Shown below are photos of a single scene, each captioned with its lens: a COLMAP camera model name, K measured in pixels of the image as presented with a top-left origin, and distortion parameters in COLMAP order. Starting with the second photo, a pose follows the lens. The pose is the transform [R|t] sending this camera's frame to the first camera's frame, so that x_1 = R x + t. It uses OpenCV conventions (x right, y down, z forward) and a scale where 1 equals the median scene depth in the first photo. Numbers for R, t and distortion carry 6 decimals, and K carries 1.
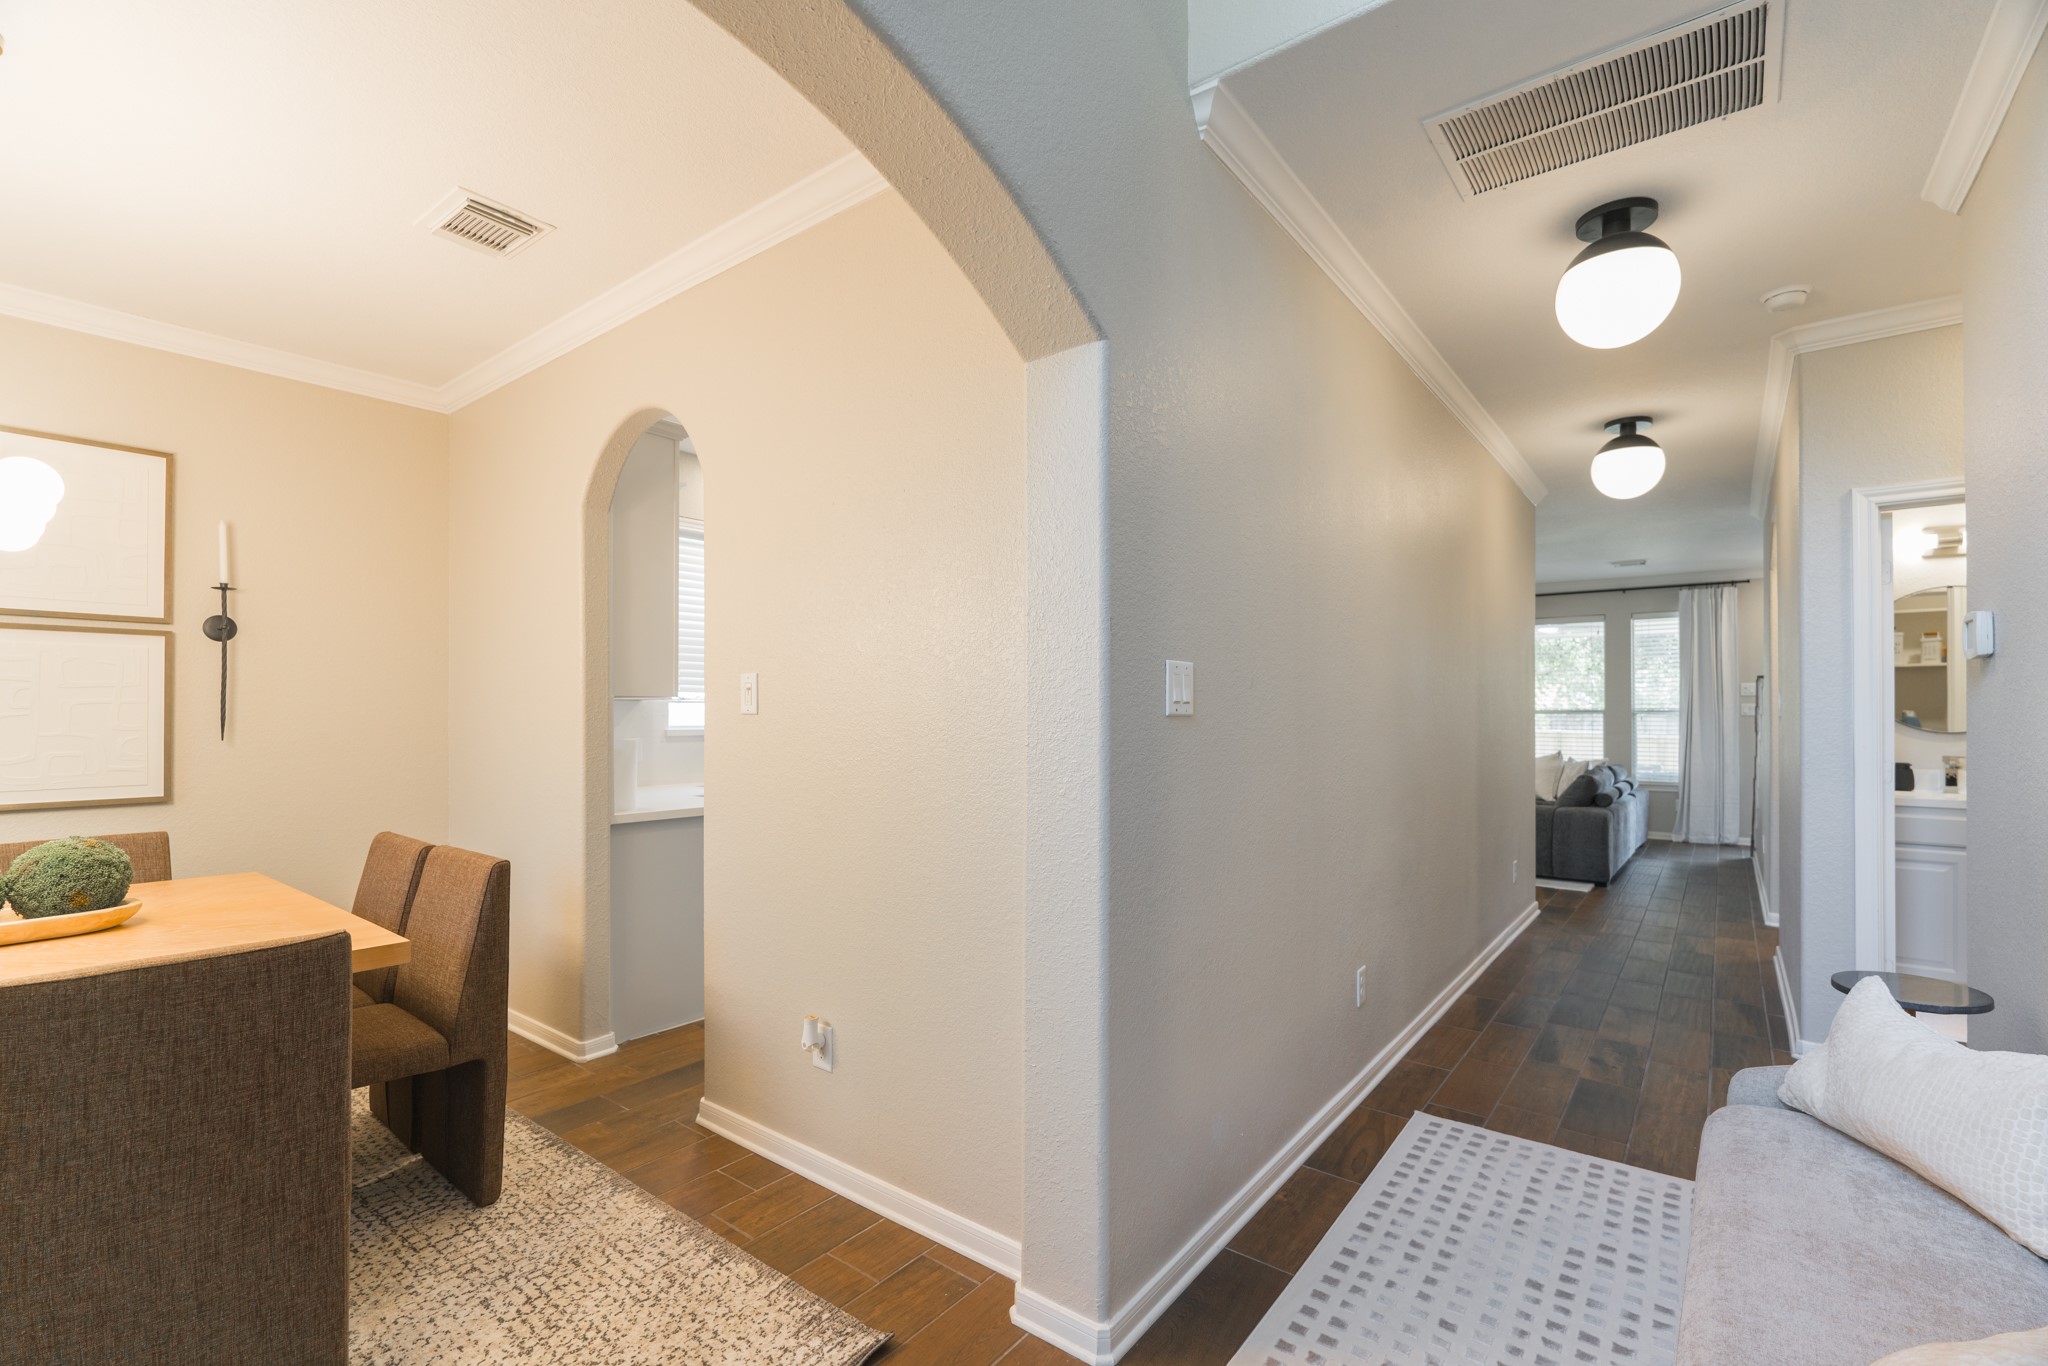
lens RADIAL K [[918.2, 0, 1006.6], [0, 918.2, 699.6], [0, 0, 1]] dist [-0.001865, 0.000396]
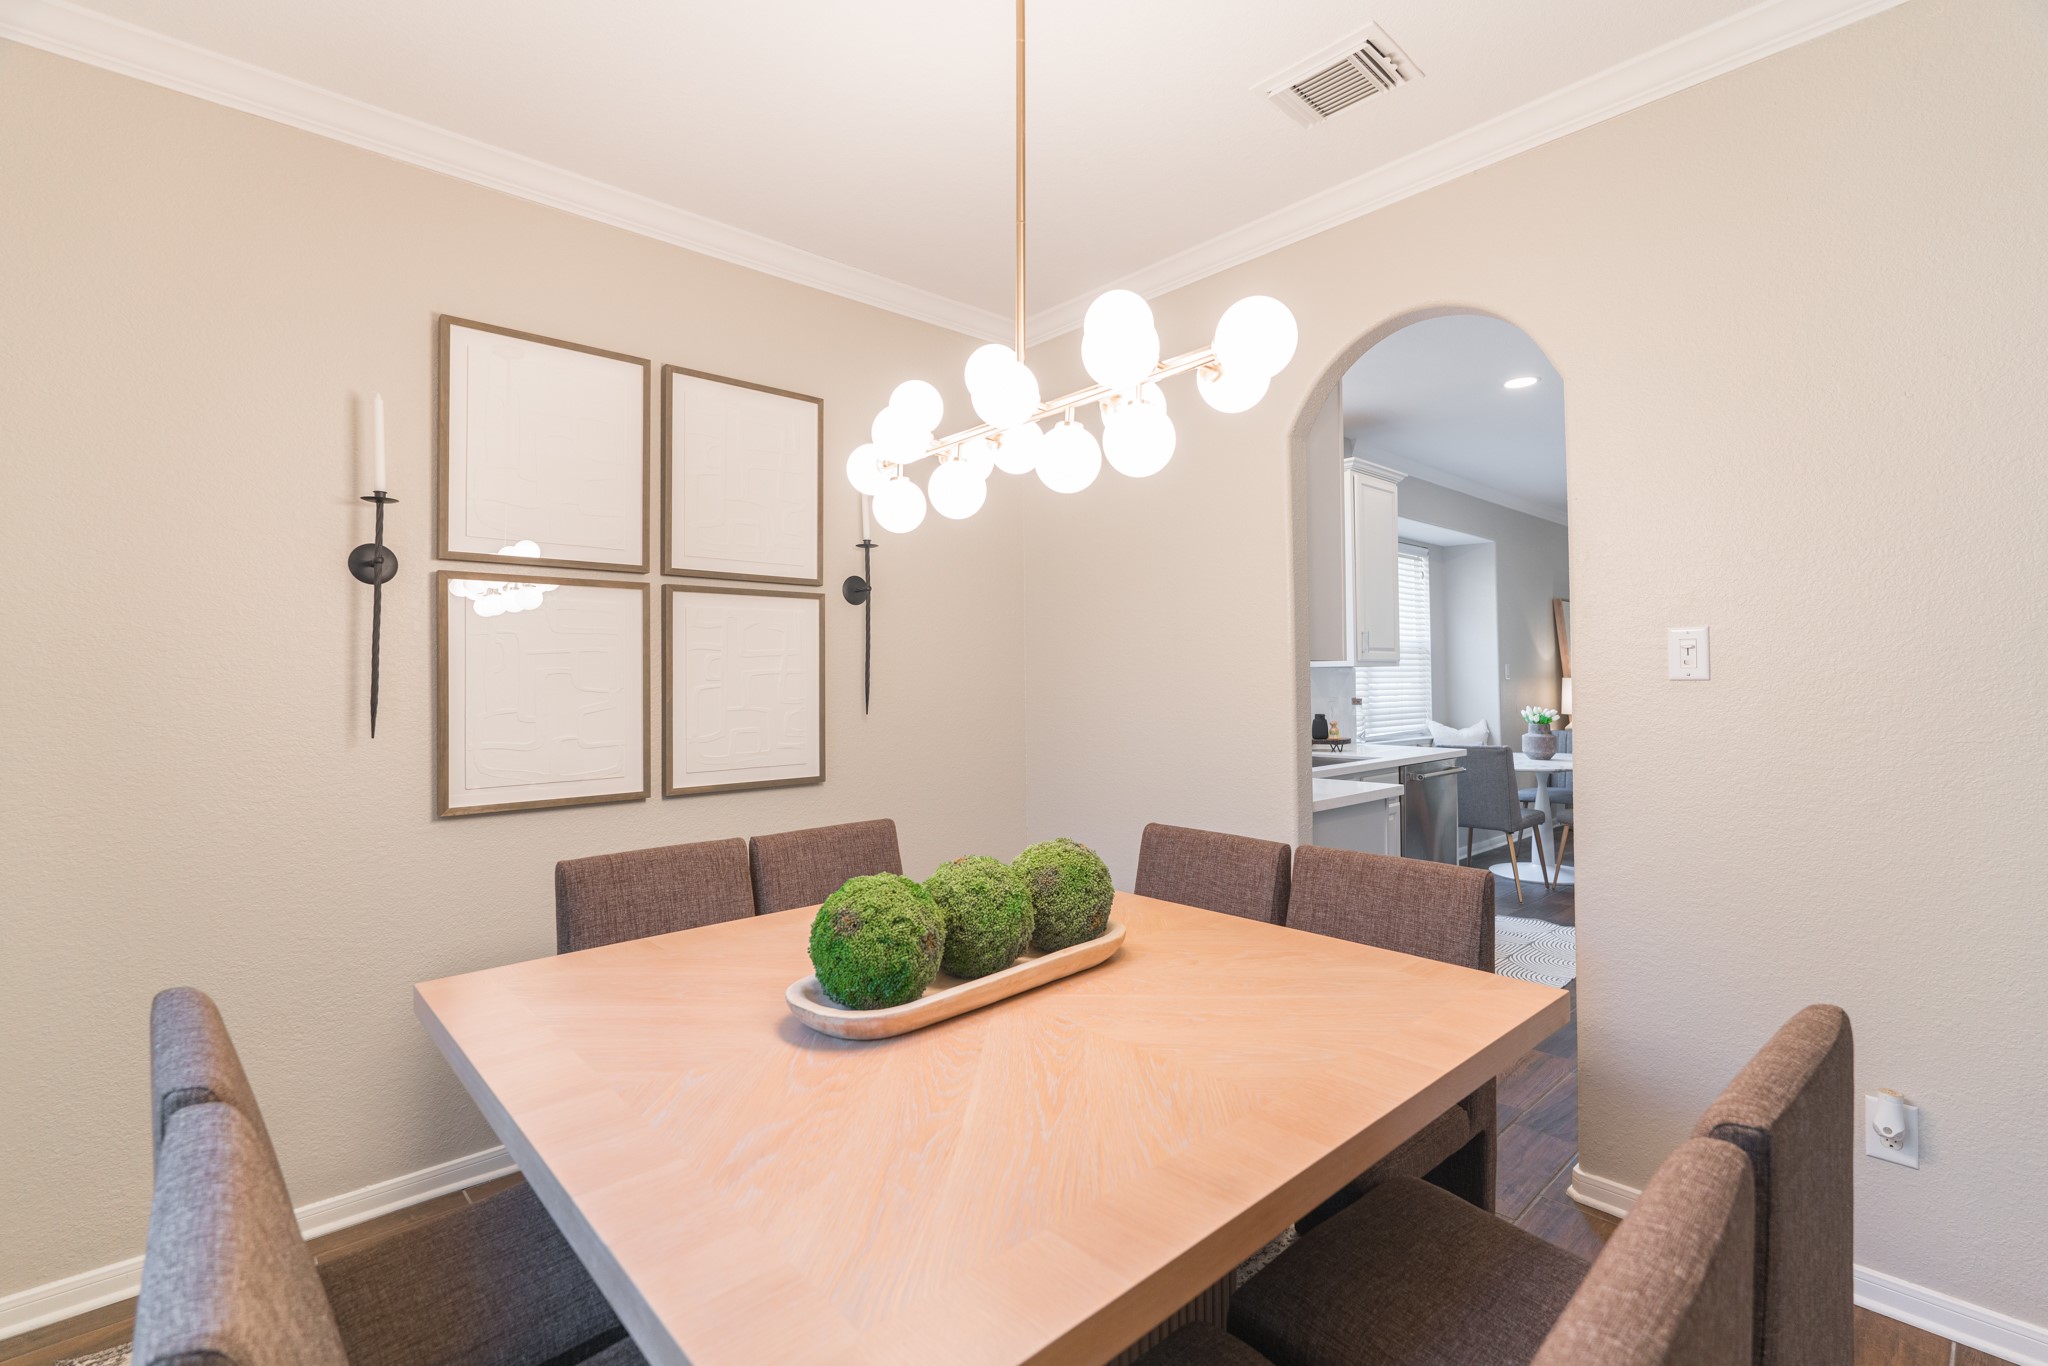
lens RADIAL K [[918.2, 0, 1030.1], [0, 918.2, 669.7], [0, 0, 1]] dist [-0.001865, 0.000396]
pose [[0.988654, -0.009186, -0.149930, -0.667409], [0.009798, 0.999946, 0.003343, -0.000400], [0.149891, -0.004774, 0.988691, 0.149134]]
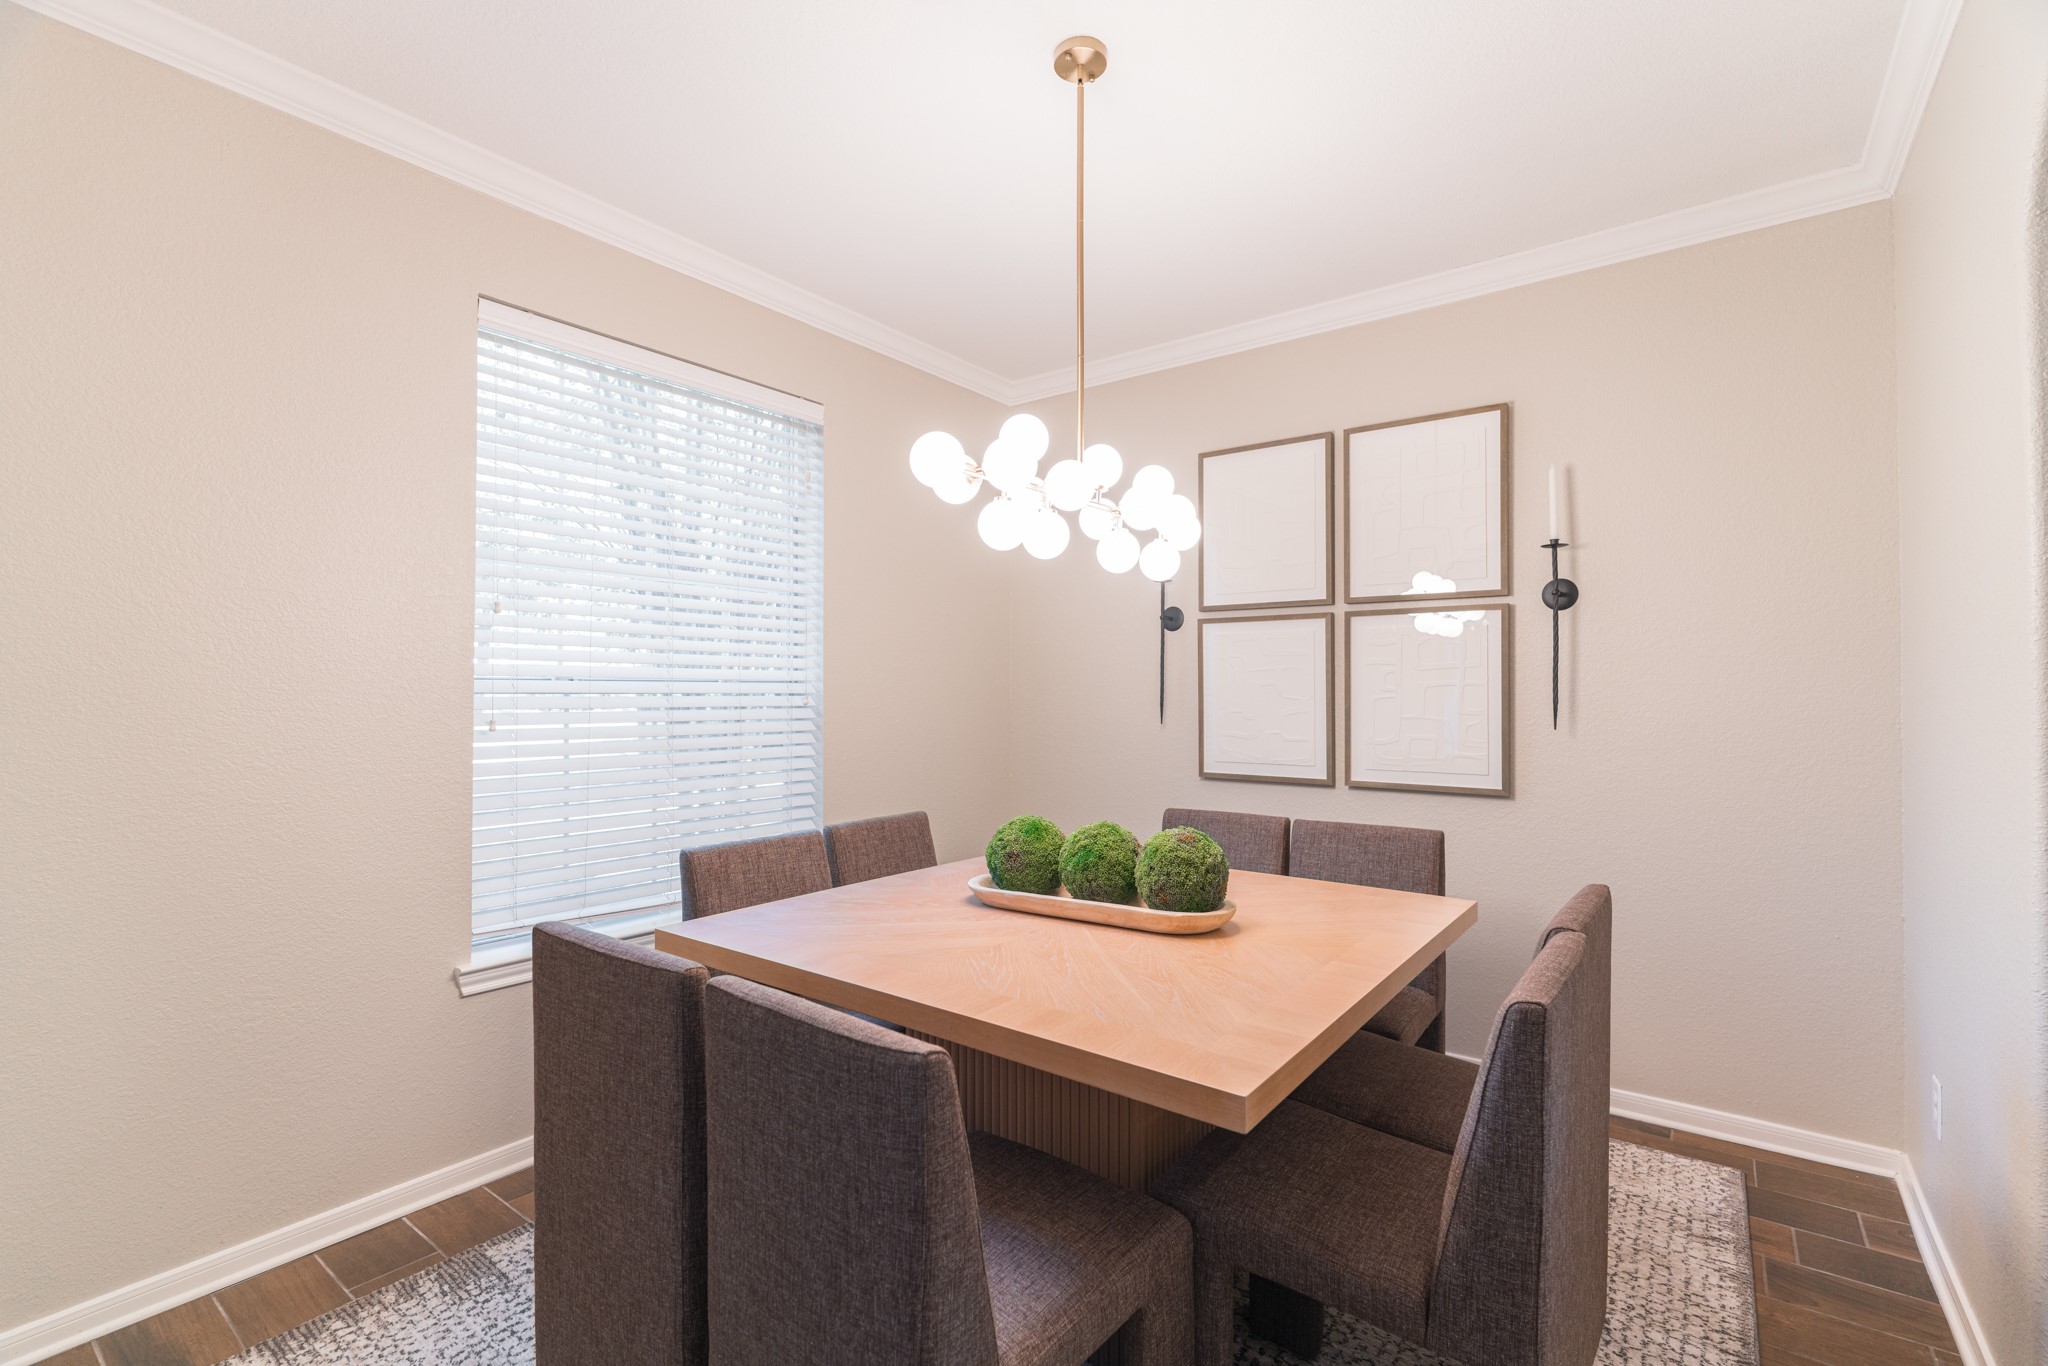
lens RADIAL K [[918.2, 0, 1019.9], [0, 918.2, 681.8], [0, 0, 1]] dist [-0.001865, 0.000396]
pose [[0.035563, -0.007736, -0.999338, -0.051520], [0.010823, 0.999914, -0.007355, 0.002615], [0.999309, -0.010554, 0.035643, 0.581130]]
